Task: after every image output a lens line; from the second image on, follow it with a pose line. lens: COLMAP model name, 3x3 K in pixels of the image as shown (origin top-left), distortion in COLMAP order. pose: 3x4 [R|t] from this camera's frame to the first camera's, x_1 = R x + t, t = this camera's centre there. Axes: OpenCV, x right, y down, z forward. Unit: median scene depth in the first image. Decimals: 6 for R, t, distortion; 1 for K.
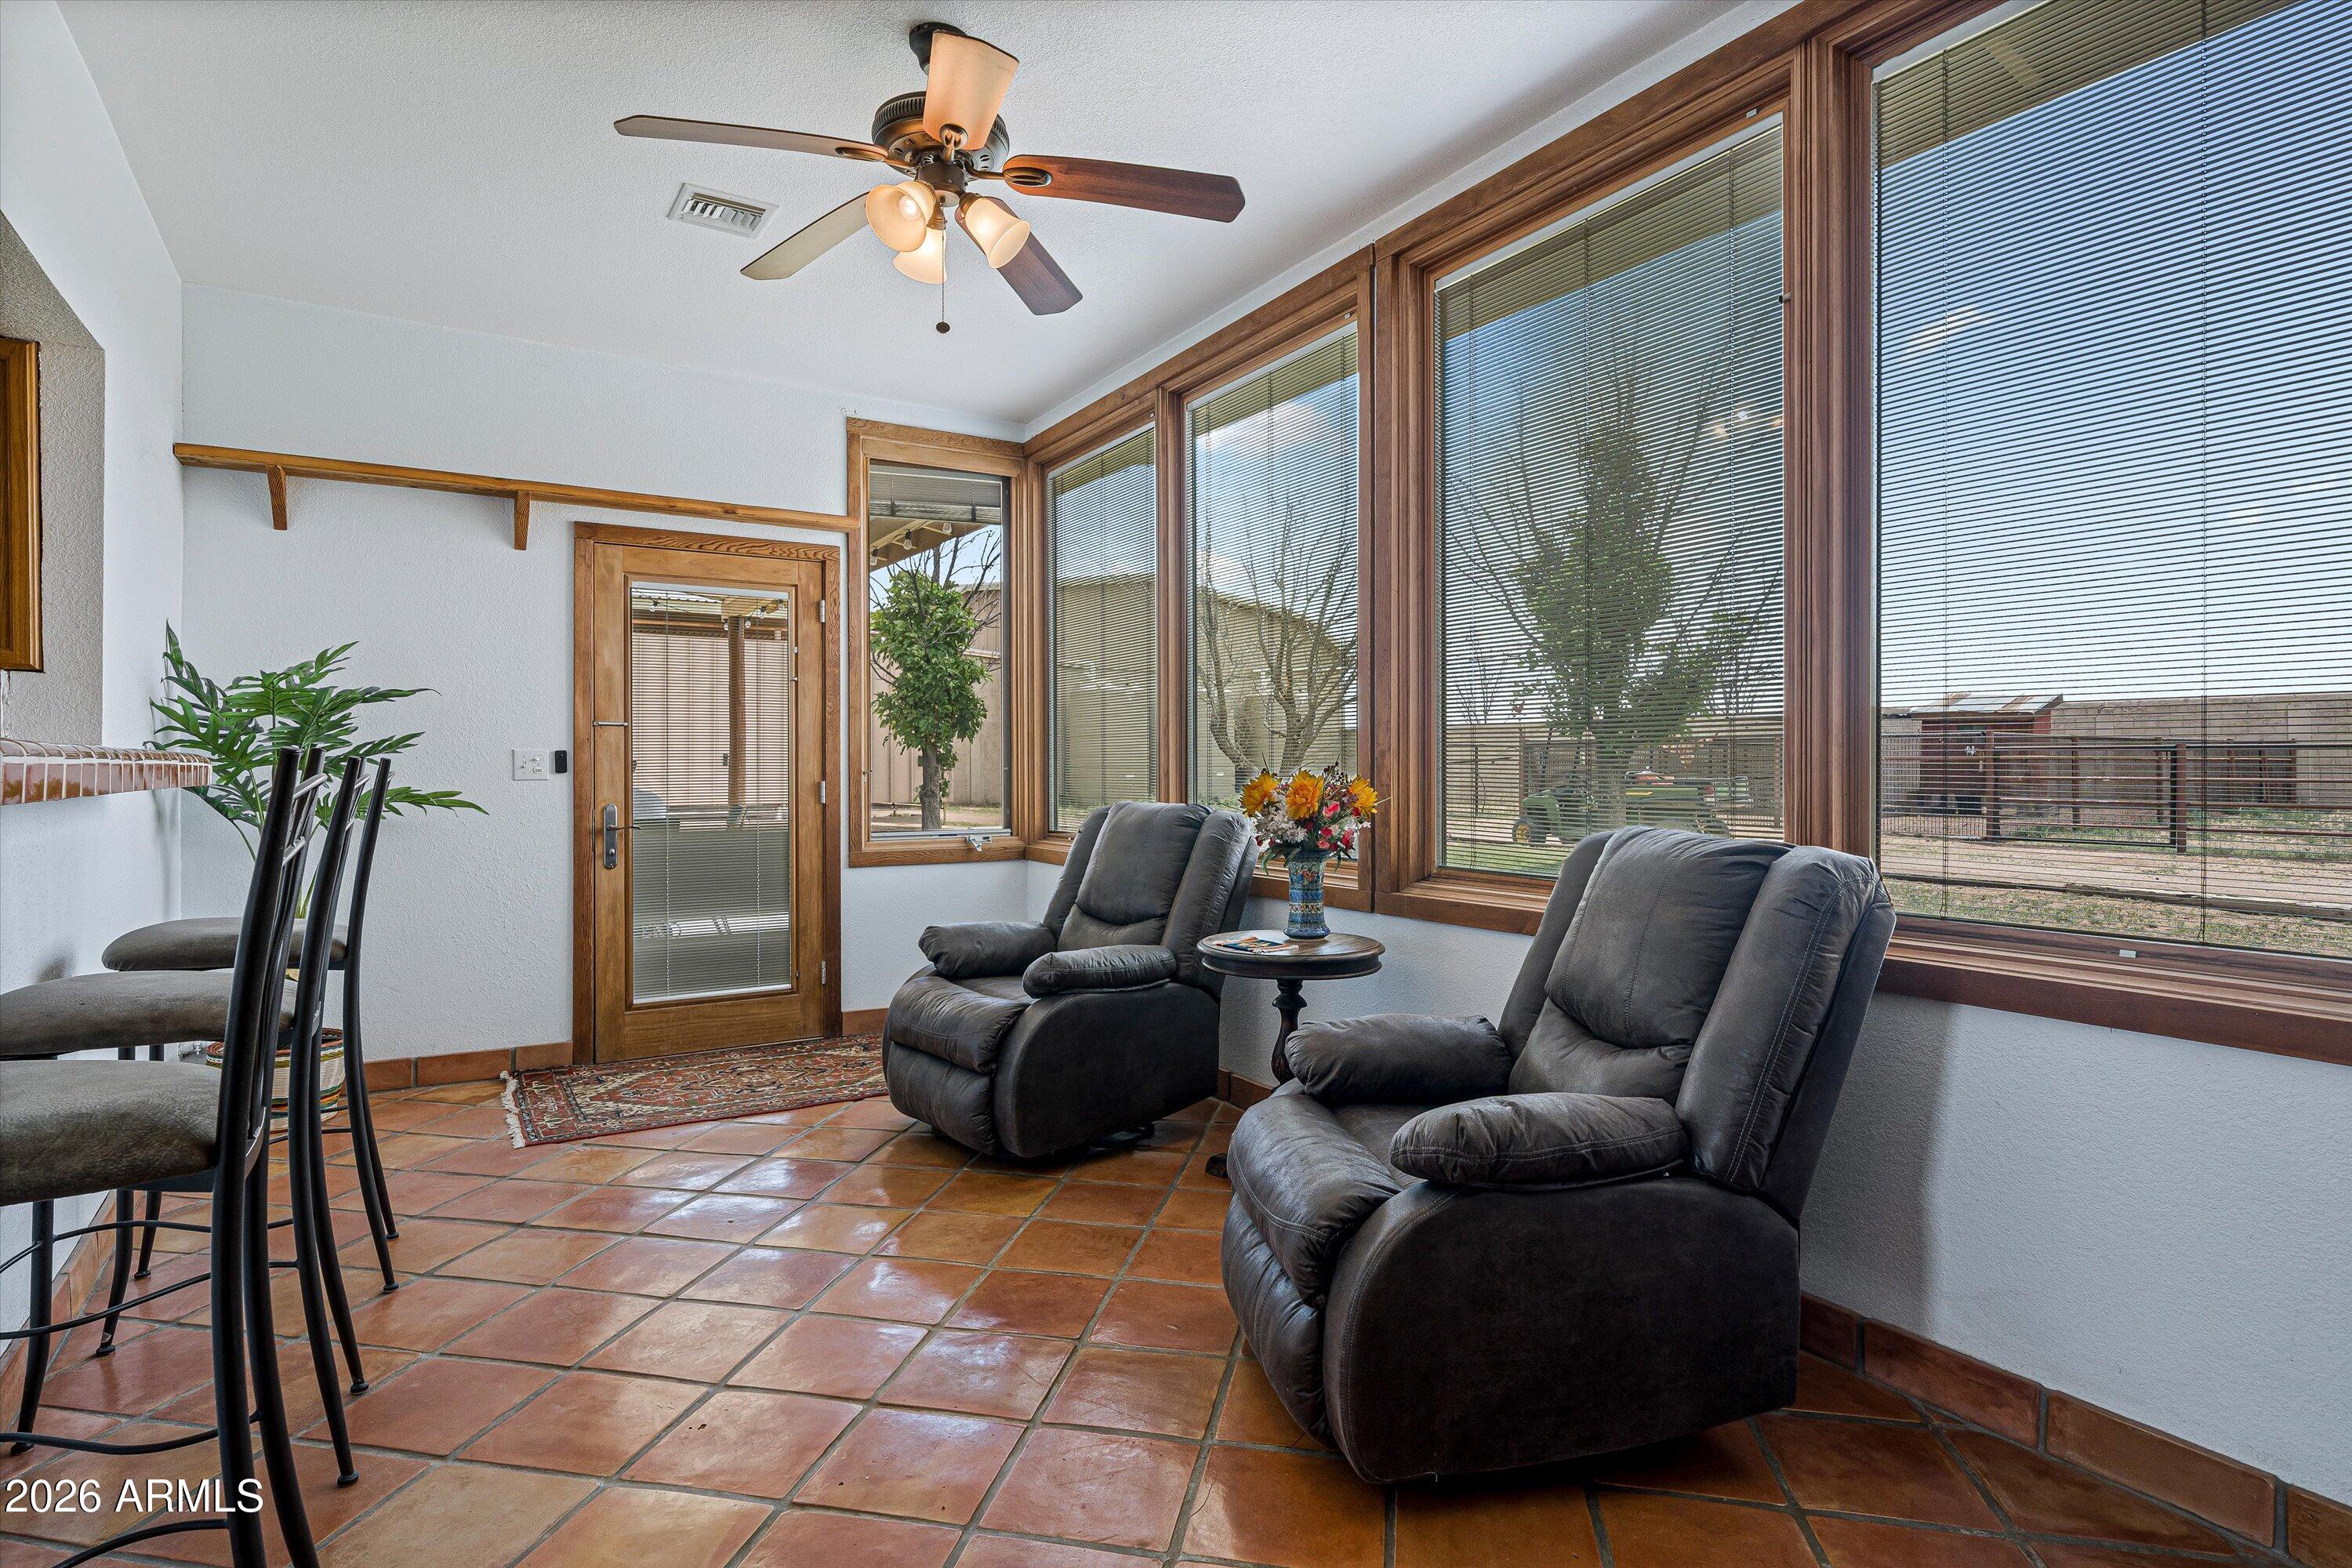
lens RADIAL K [[1176.8, 0, 1172.7], [0, 1176.8, 759.2], [0, 0, 1]] dist [-0.002282, -0.000082]
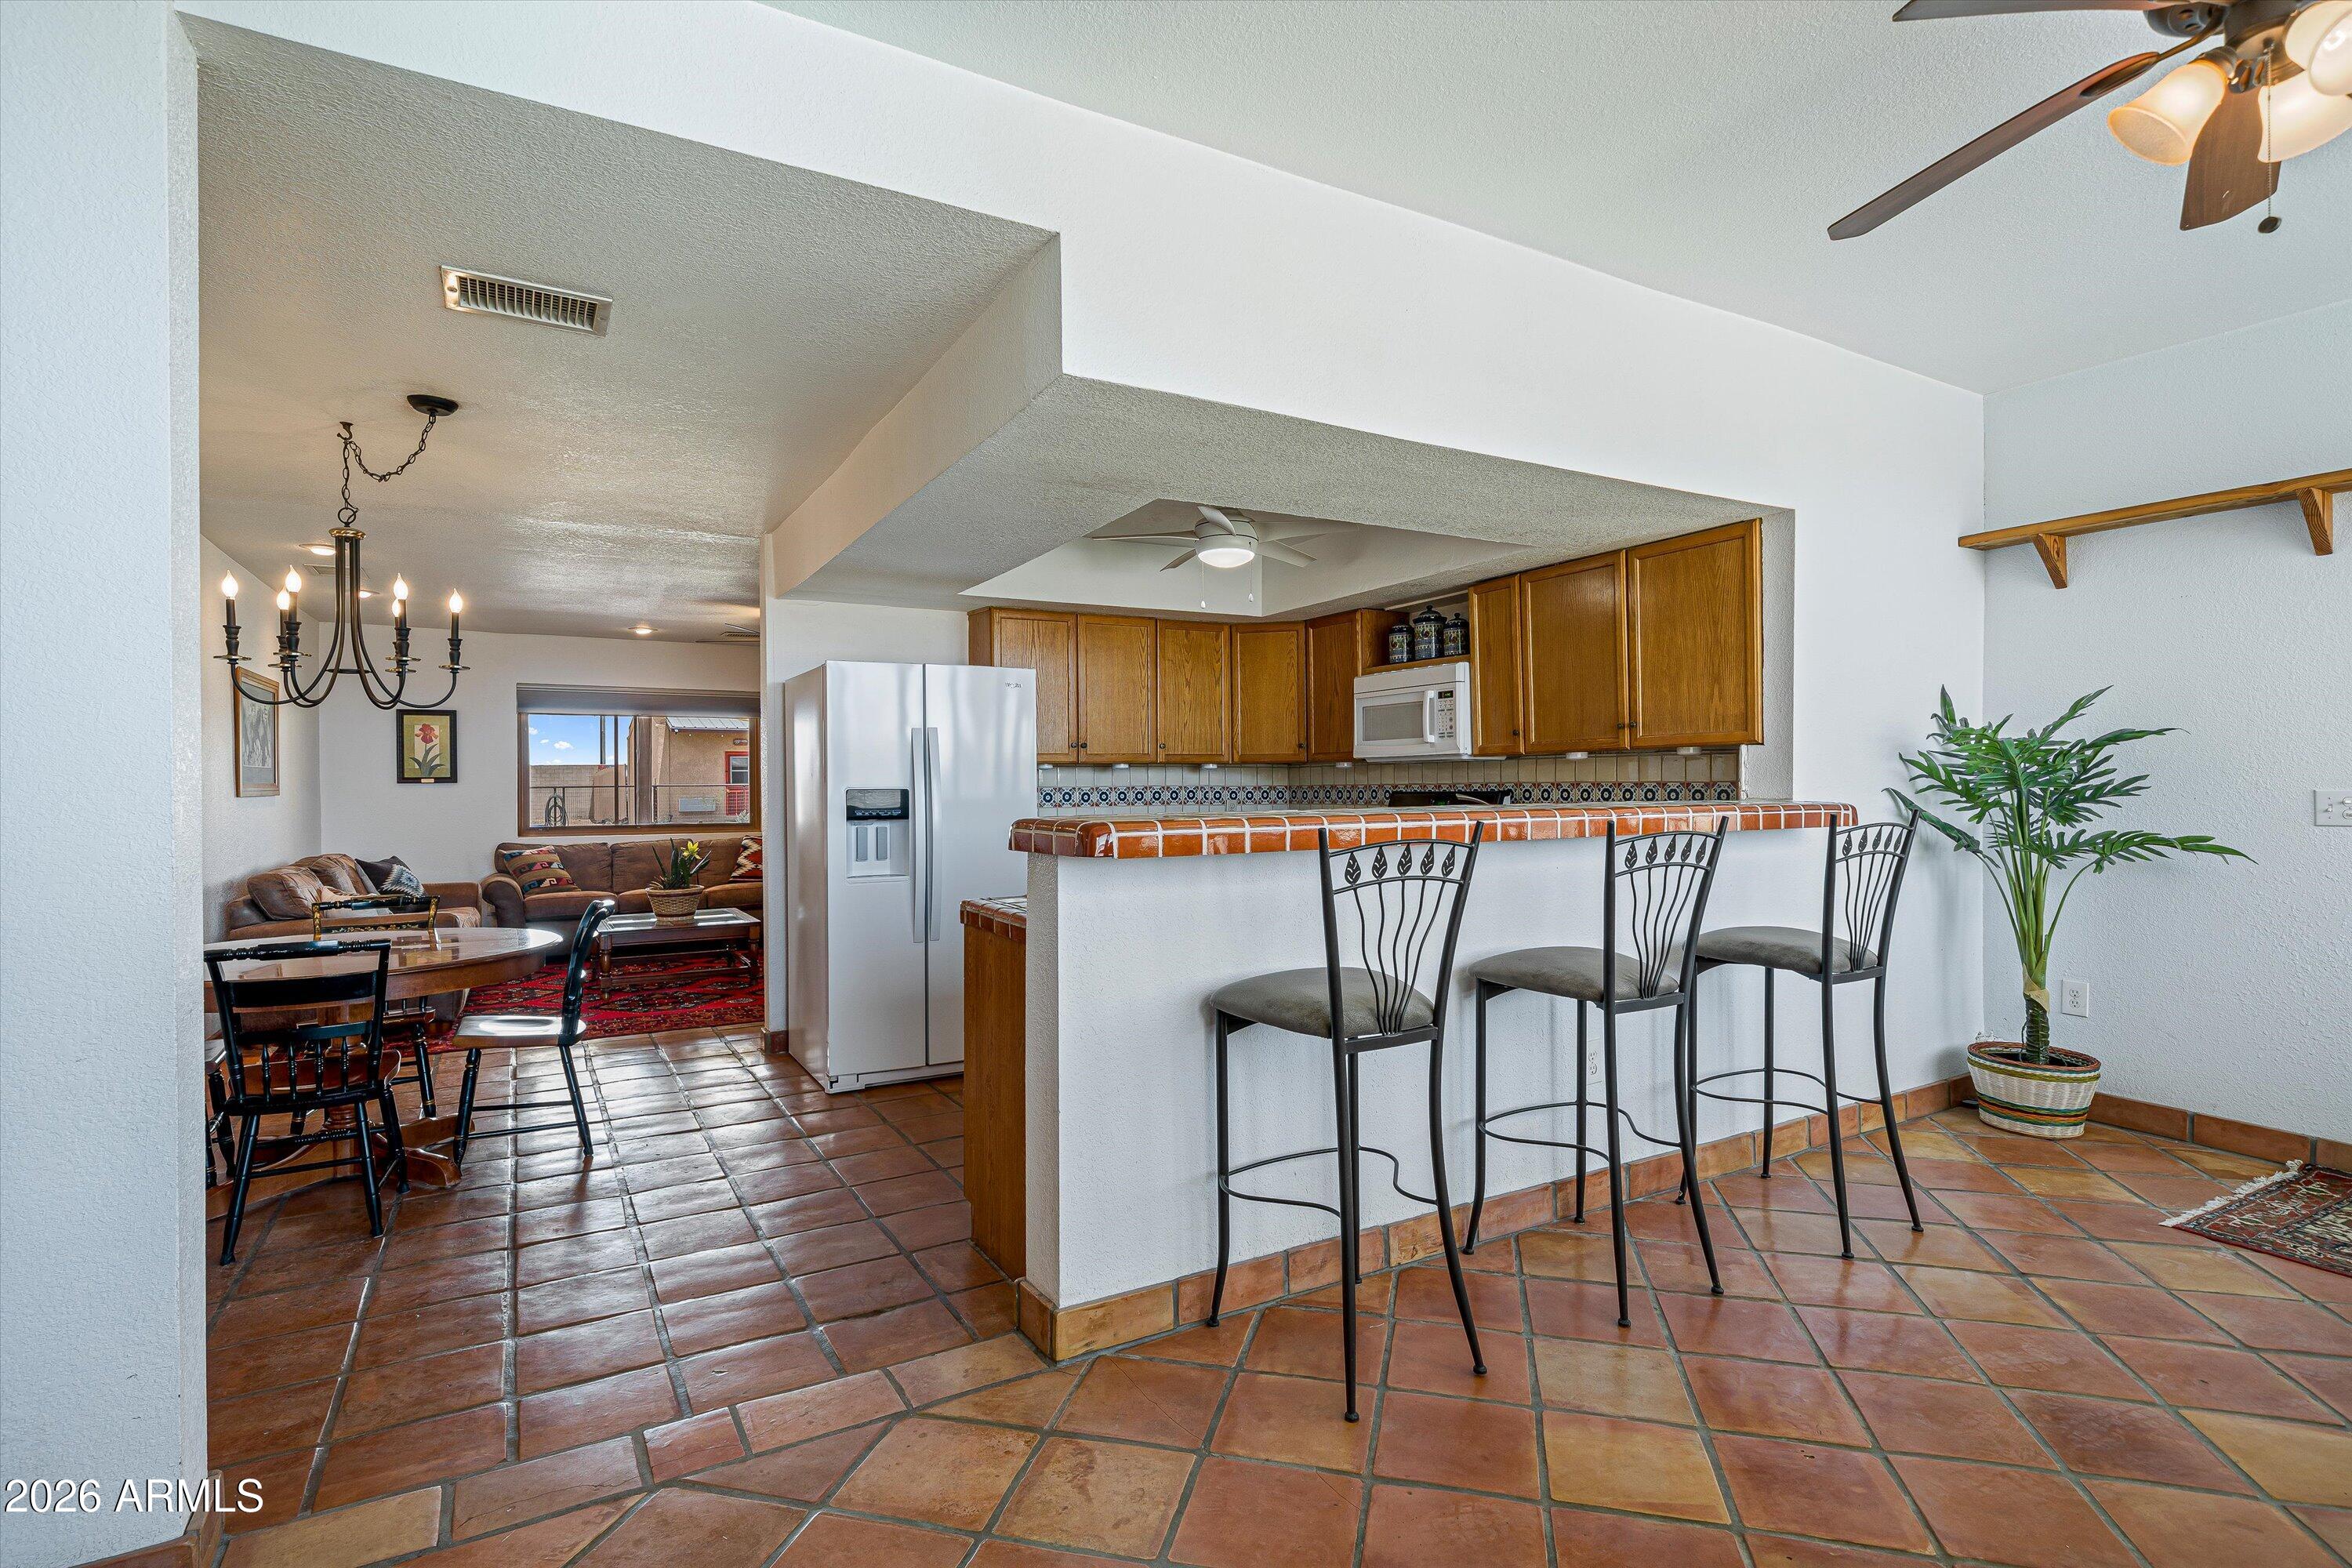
lens RADIAL K [[1073.0, 0, 1176.0], [0, 1073.0, 784.0], [0, 0, 1]] dist [-0.001125, 0.000057]
pose [[-0.018954, -0.002643, -0.999817, 0.237856], [0.007176, 0.999970, -0.002779, -0.016450], [0.999795, -0.007227, -0.018934, 0.185407]]
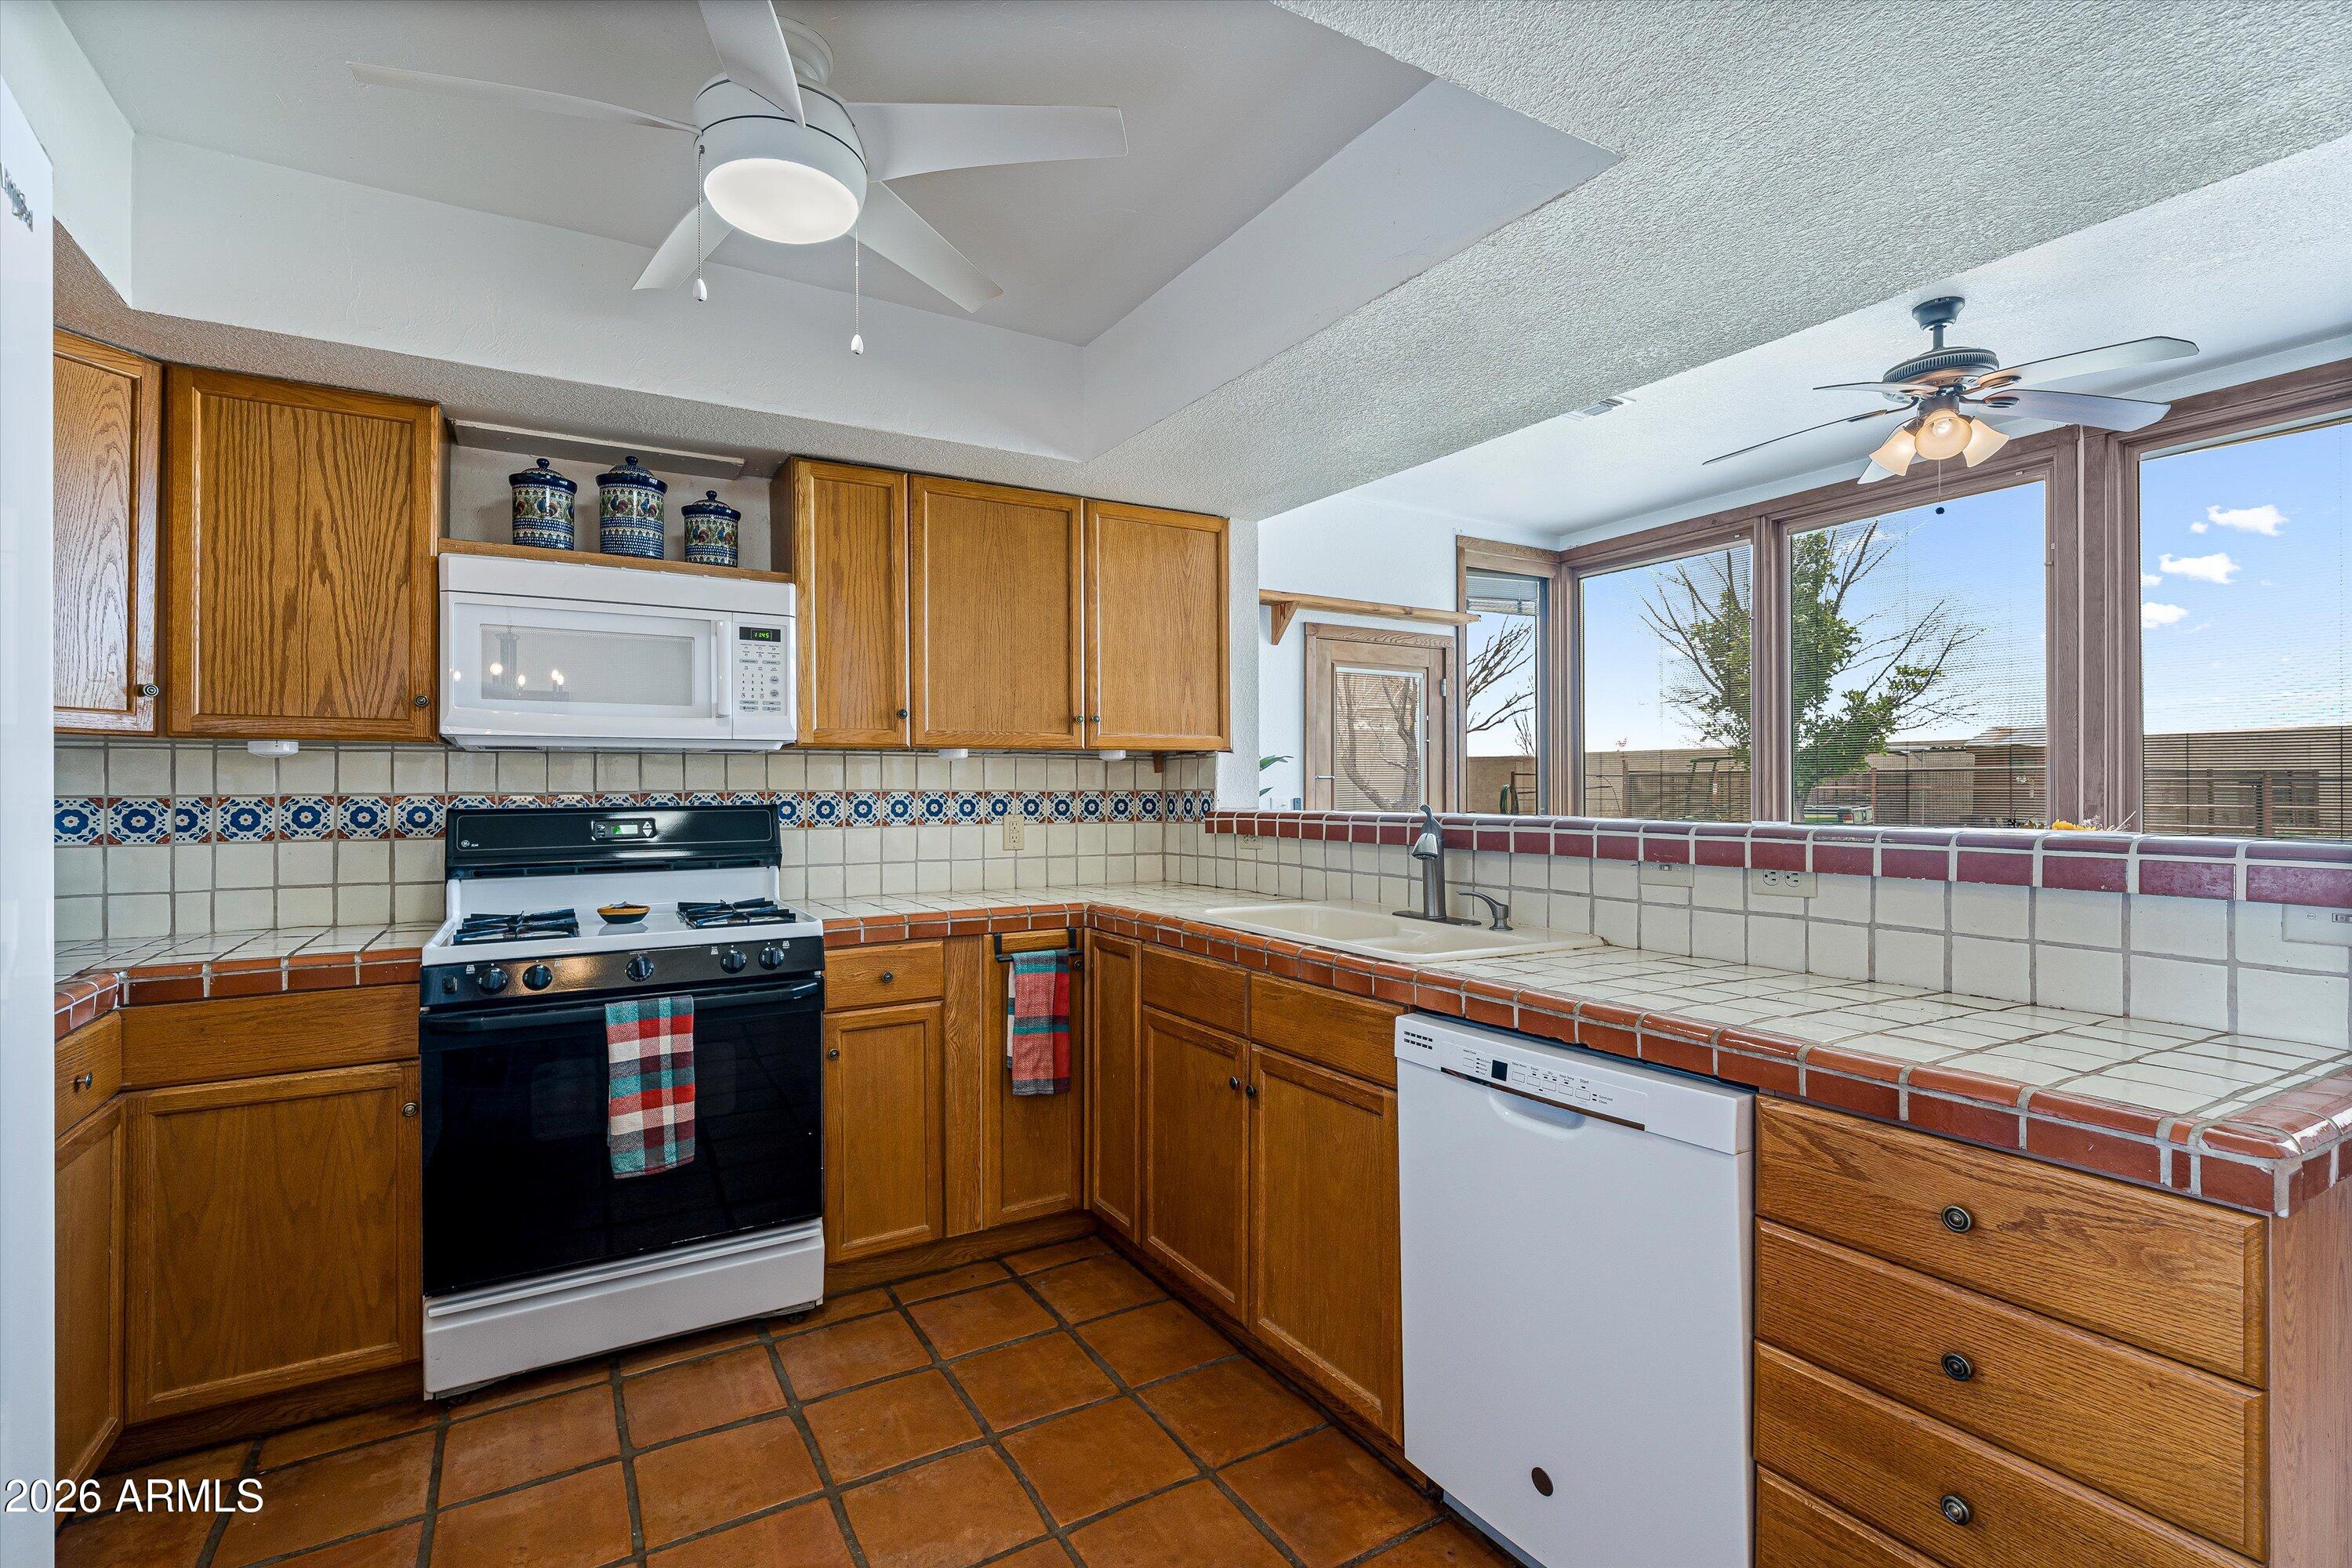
lens RADIAL K [[1073.0, 0, 1176.0], [0, 1073.0, 784.0], [0, 0, 1]] dist [-0.001125, 0.000057]
pose [[0.999954, -0.004427, -0.008535, -0.636770], [0.004390, 0.999981, -0.004335, -0.018972], [0.008554, 0.004297, 0.999954, -0.182813]]
